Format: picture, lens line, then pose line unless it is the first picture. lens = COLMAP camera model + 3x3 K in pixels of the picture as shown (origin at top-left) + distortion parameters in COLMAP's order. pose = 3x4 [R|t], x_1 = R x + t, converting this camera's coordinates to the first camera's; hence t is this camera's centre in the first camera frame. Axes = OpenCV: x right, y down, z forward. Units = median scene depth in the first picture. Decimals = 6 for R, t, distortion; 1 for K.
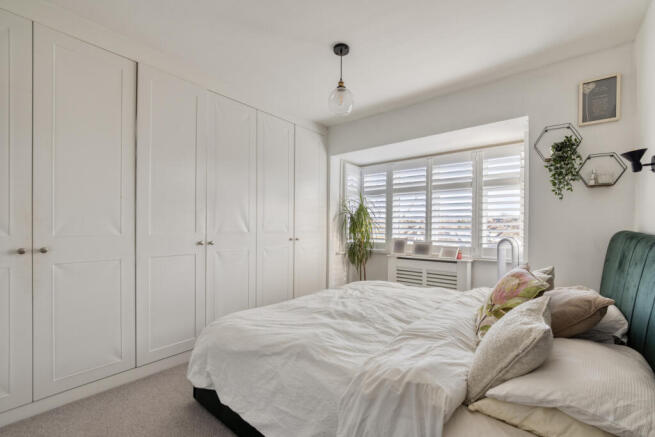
lens RADIAL K [[272.5, 0, 324.9], [0, 272.5, 227.1], [0, 0, 1]] dist [-0.002200, -0.000116]
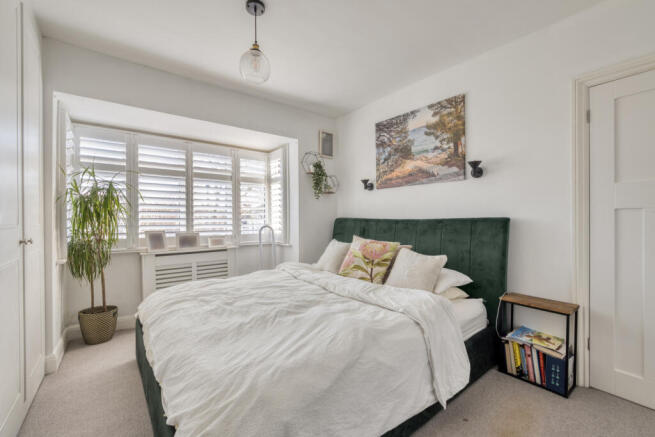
lens RADIAL K [[272.9, 0, 327.5], [0, 272.9, 218.5], [0, 0, 1]] dist [0.022324, -0.000083]
pose [[0.231169, -0.011886, 0.972841, -0.447993], [0.007088, 0.999919, 0.010533, -0.001124], [-0.972888, 0.004461, 0.231235, 0.355778]]
